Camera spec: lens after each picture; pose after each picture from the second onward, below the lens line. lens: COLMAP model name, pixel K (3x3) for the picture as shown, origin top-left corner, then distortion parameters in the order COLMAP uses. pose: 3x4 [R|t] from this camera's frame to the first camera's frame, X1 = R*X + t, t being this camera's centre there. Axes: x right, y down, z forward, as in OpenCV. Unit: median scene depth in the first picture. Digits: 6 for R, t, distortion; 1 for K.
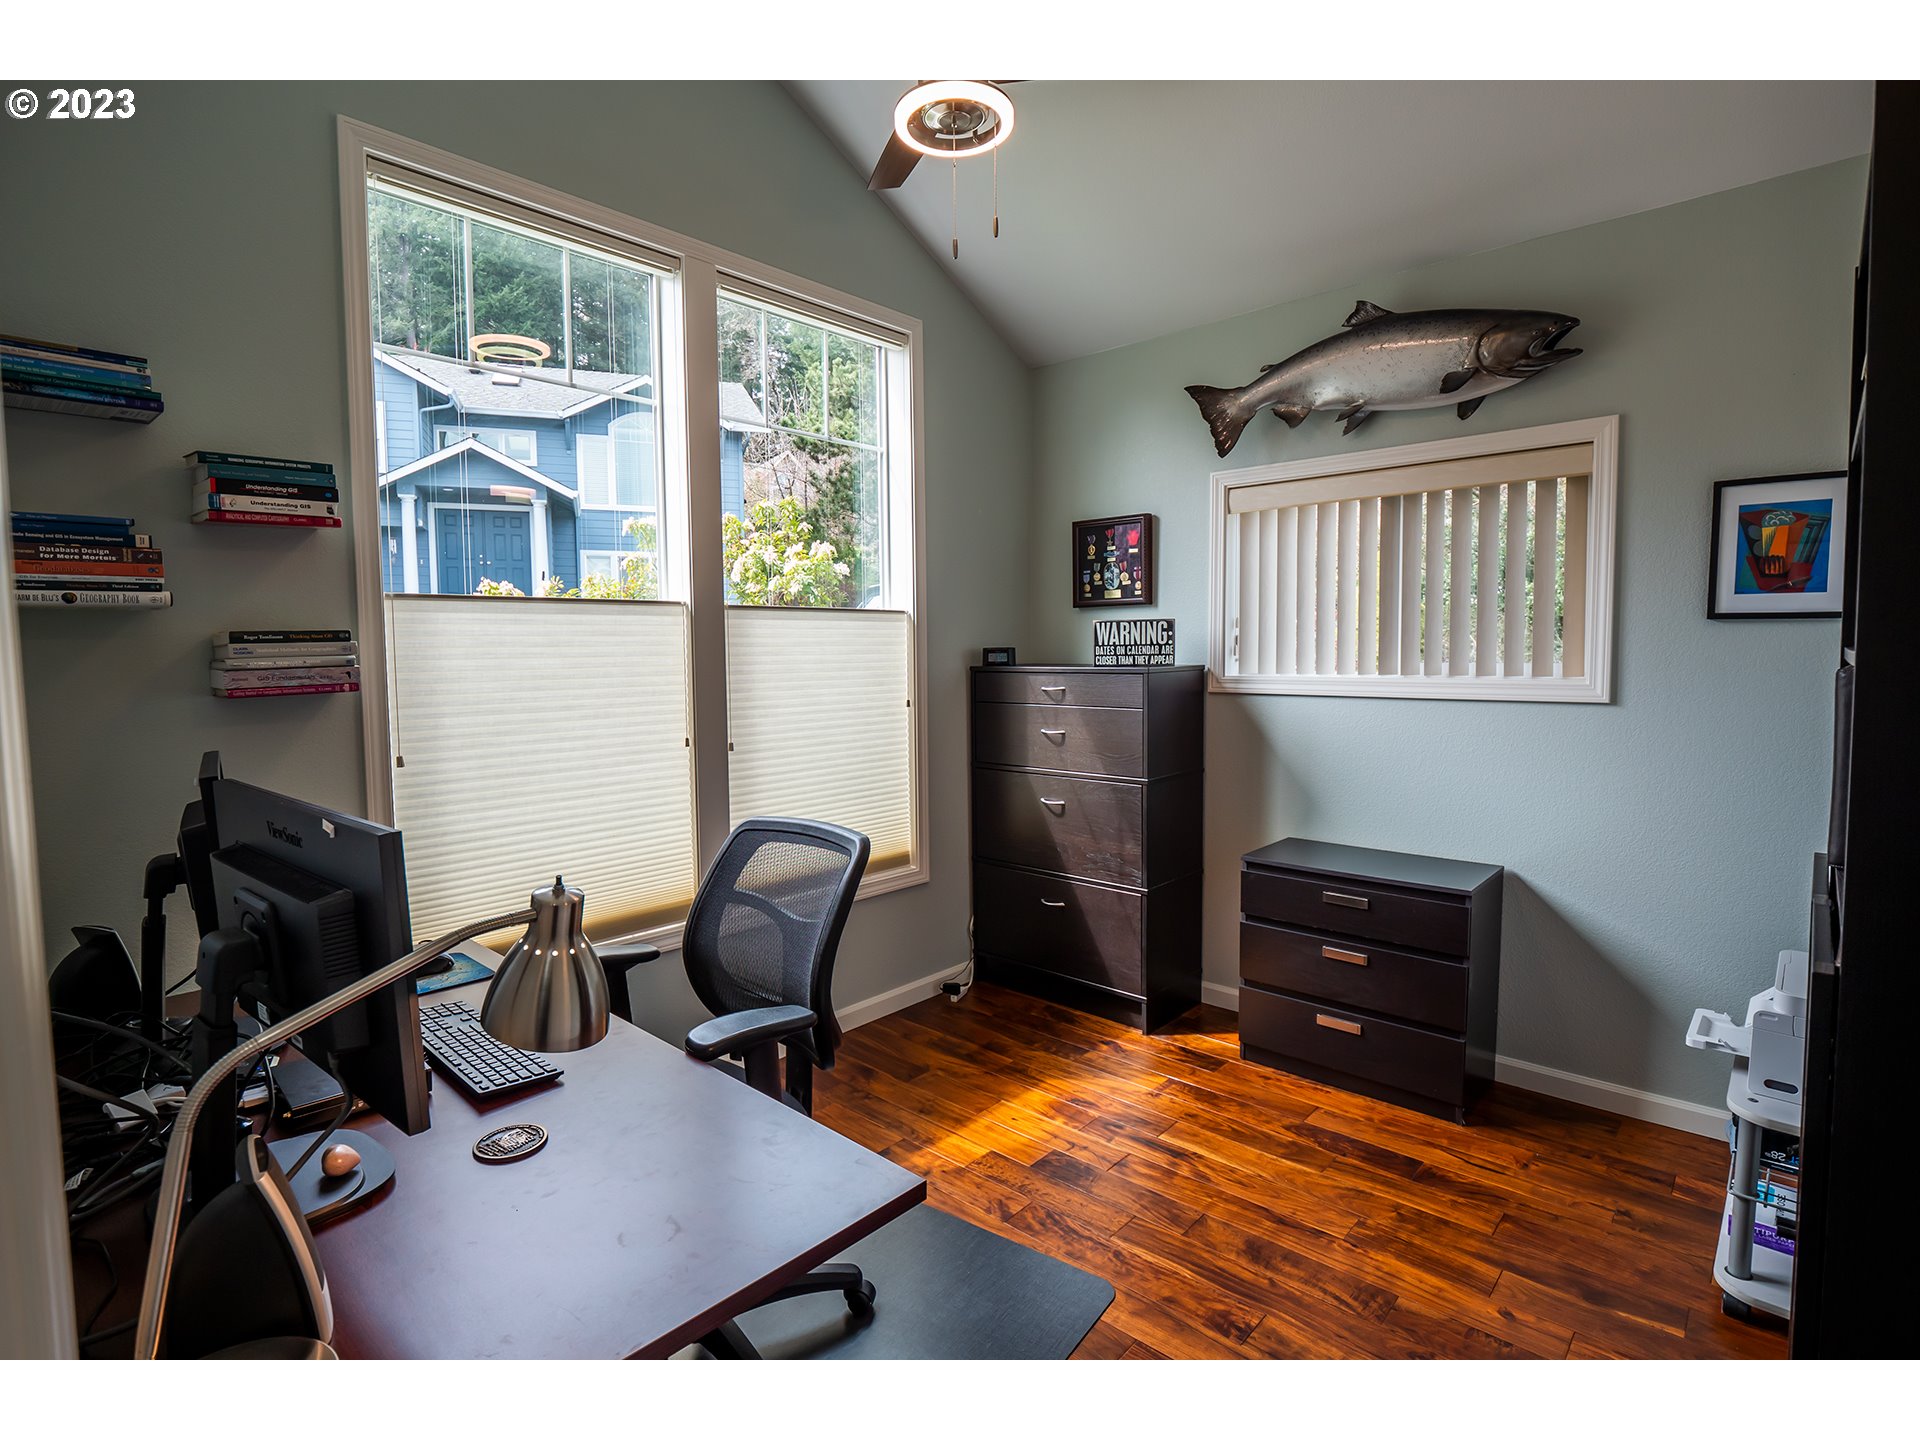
lens RADIAL K [[943.4, 0, 943.9], [0, 943.4, 708.3], [0, 0, 1]] dist [0.000224, -0.000059]
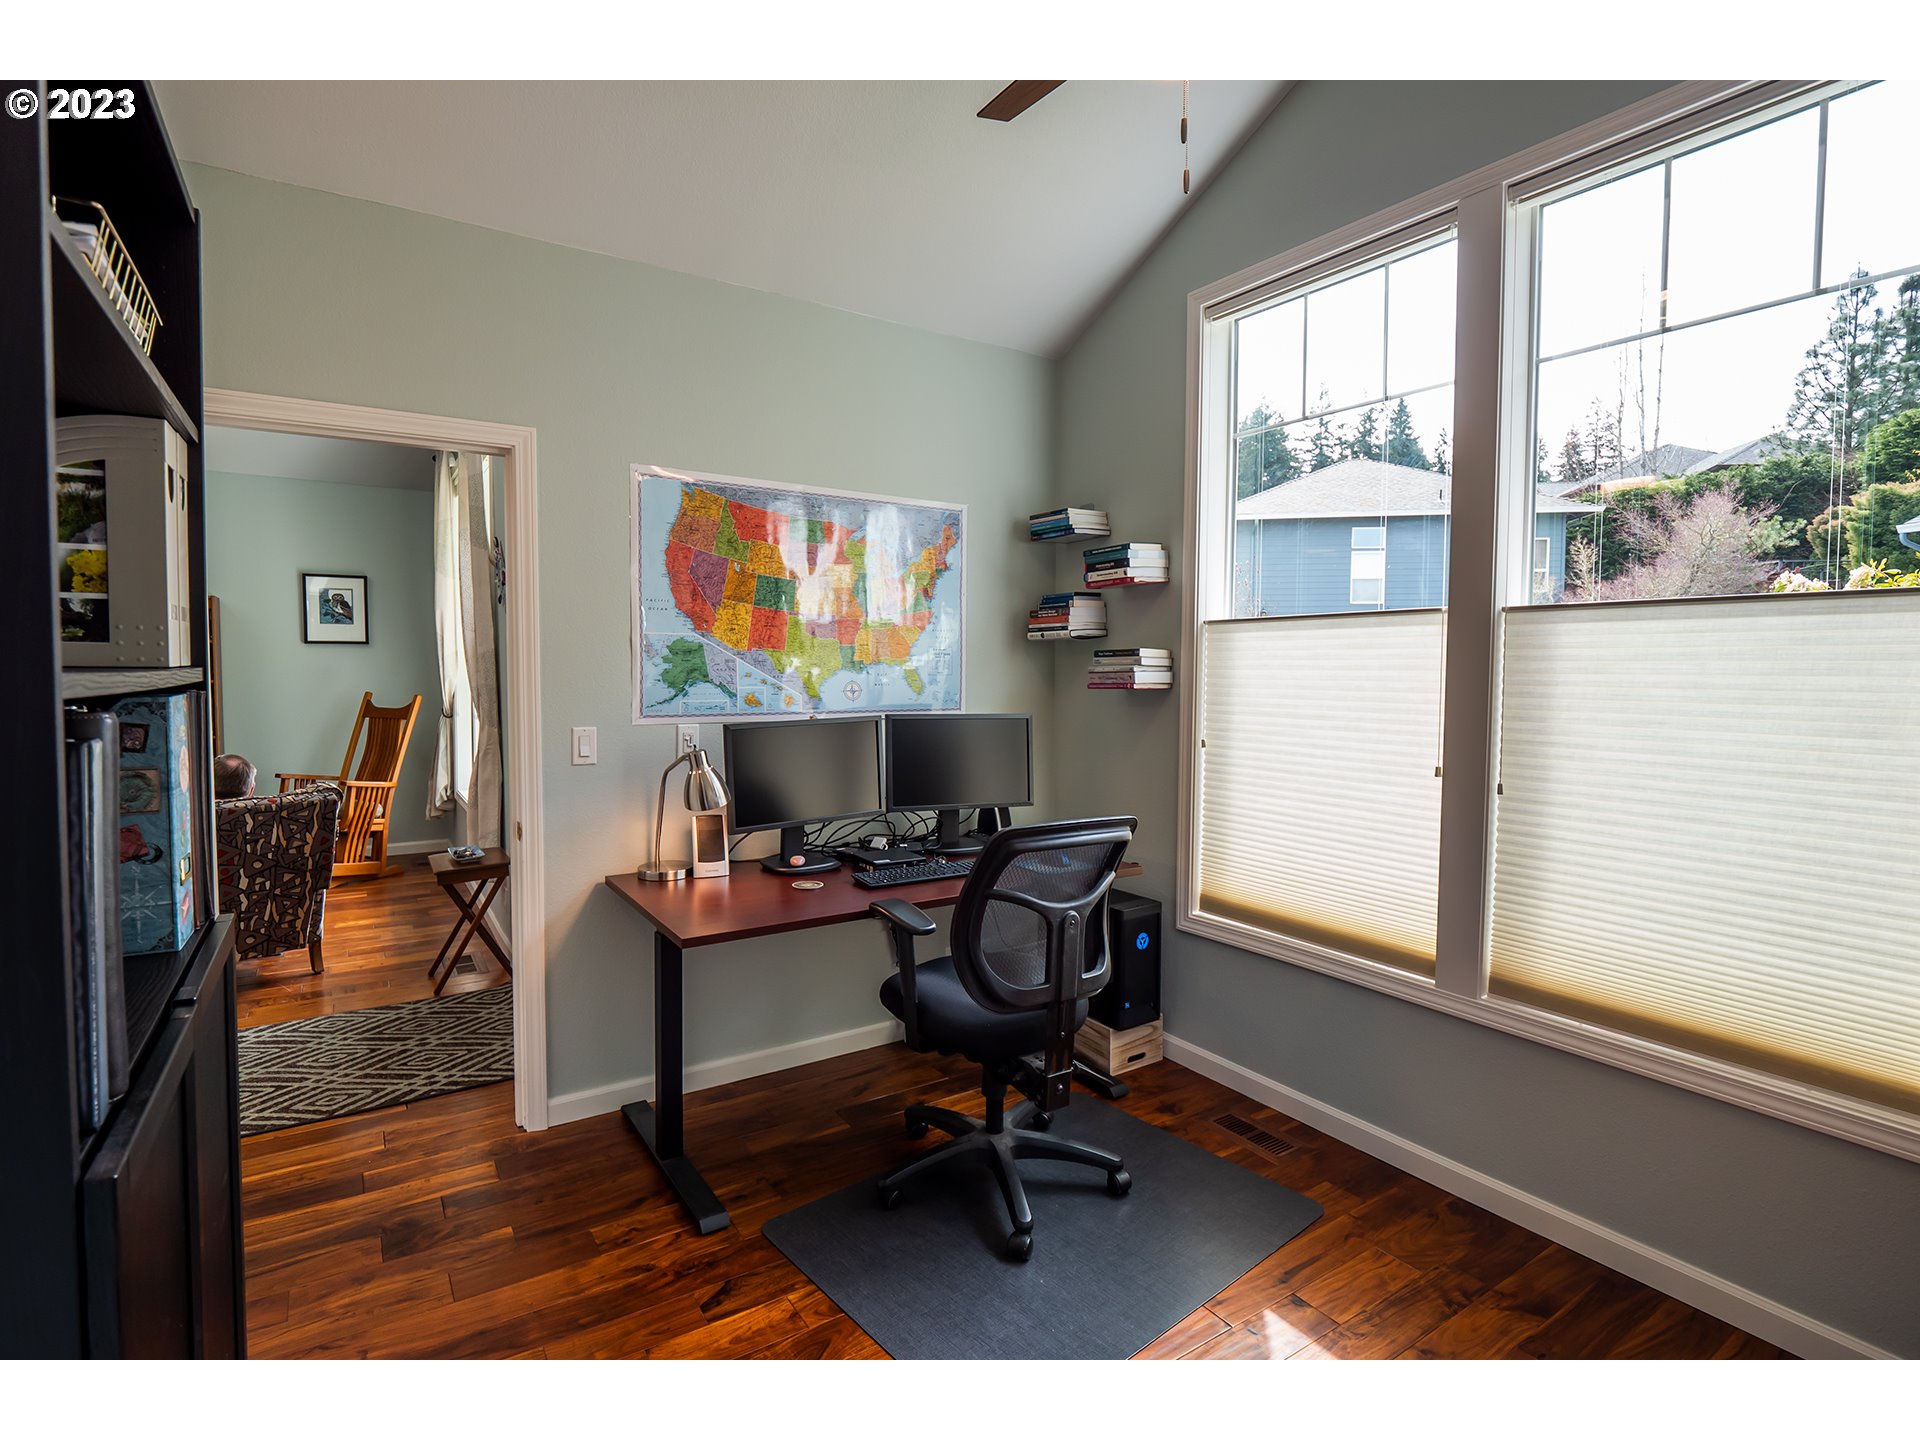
lens RADIAL K [[943.4, 0, 943.9], [0, 943.4, 708.3], [0, 0, 1]] dist [0.000224, -0.000059]
pose [[-0.250675, 0.055349, -0.966488, 0.701485], [-0.062524, 0.995354, 0.073219, -0.059076], [0.966050, 0.078783, -0.246049, 0.813384]]
